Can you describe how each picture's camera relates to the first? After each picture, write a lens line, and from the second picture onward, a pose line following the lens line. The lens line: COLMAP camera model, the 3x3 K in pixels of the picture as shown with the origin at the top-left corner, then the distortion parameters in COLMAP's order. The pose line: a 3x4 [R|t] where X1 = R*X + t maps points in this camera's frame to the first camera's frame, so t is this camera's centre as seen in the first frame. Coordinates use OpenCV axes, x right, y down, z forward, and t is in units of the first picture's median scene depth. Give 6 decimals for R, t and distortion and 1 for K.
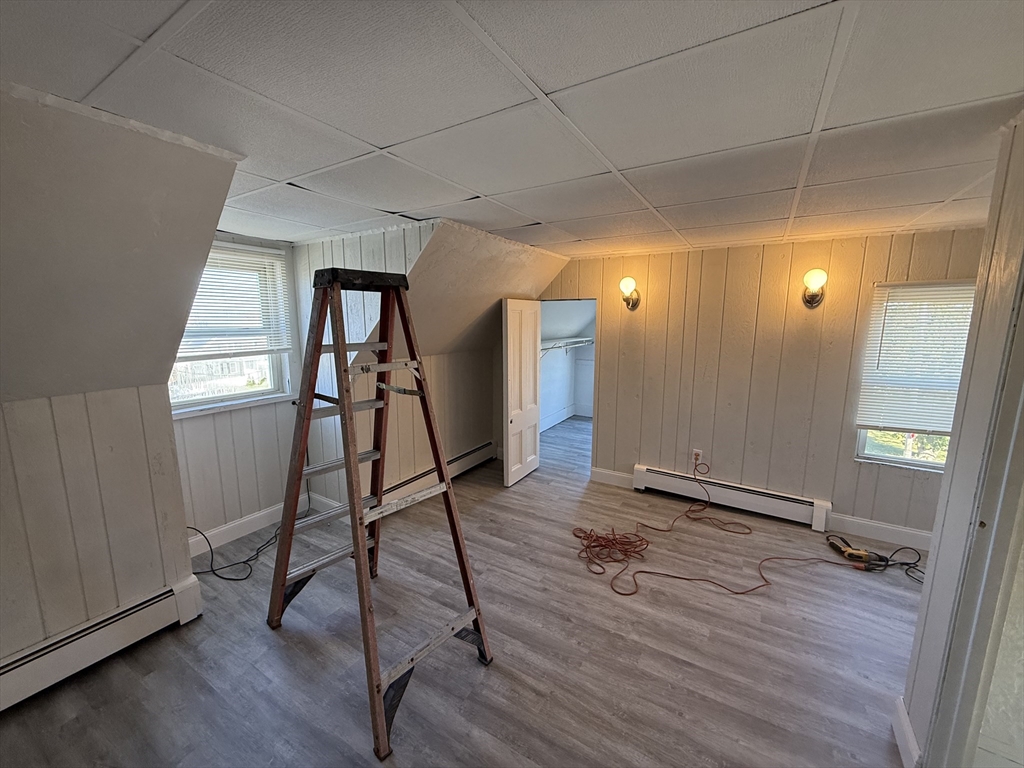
lens RADIAL K [[408.4, 0, 509.3], [0, 408.4, 382.1], [0, 0, 1]] dist [0.000910, 0.000288]
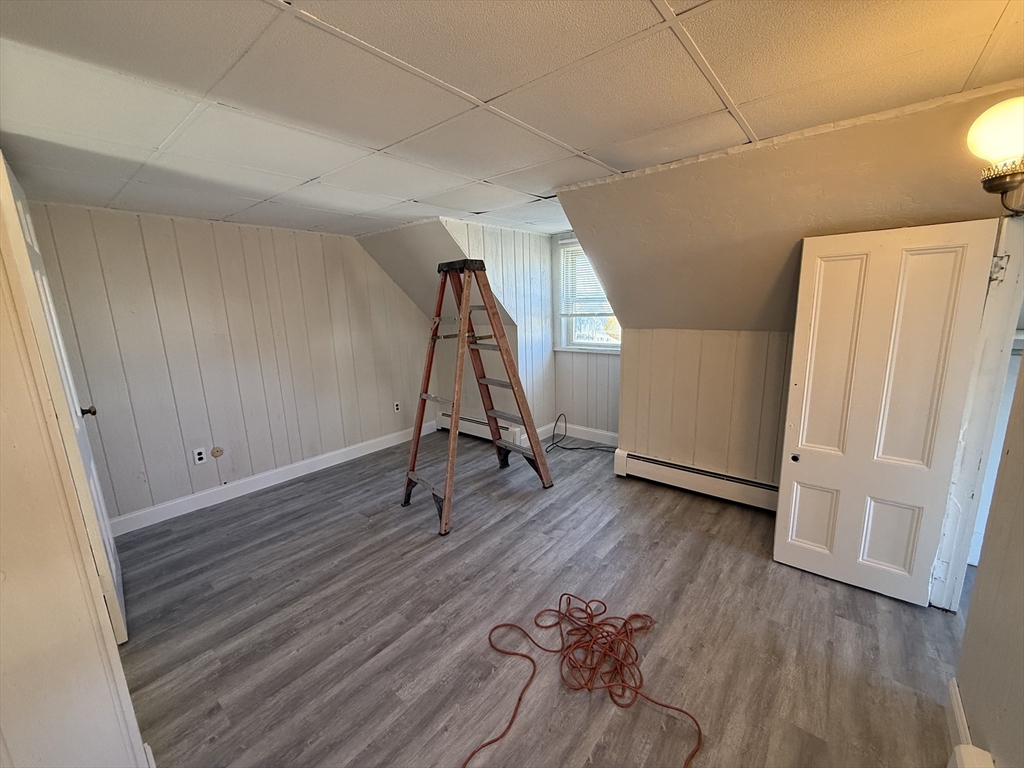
lens RADIAL K [[408.4, 0, 509.3], [0, 408.4, 382.1], [0, 0, 1]] dist [0.000910, 0.000288]
pose [[-0.140268, 0.197442, -0.970228, 1.066403], [-0.123019, 0.968847, 0.214946, -0.142641], [0.982442, 0.149506, -0.111609, 1.179024]]
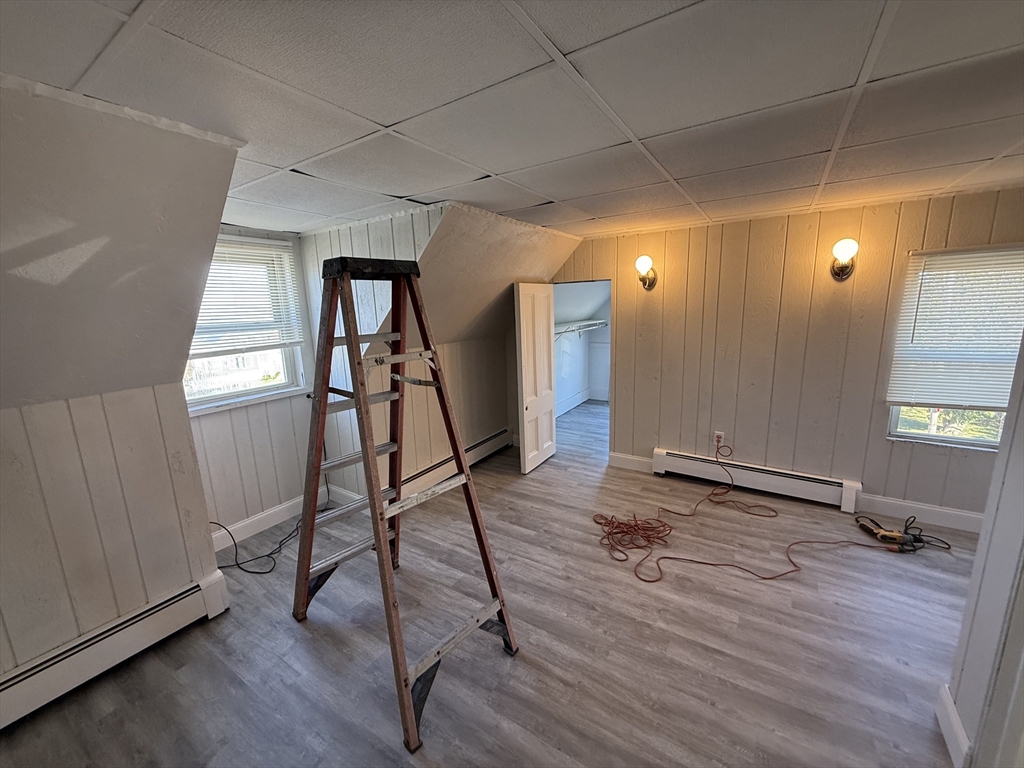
lens RADIAL K [[408.4, 0, 509.3], [0, 408.4, 382.1], [0, 0, 1]] dist [0.000910, 0.000288]
pose [[0.999153, -0.029904, -0.028284, -0.013780], [0.030905, 0.998887, 0.035641, -0.005459], [0.027187, -0.036485, 0.998964, 0.029042]]
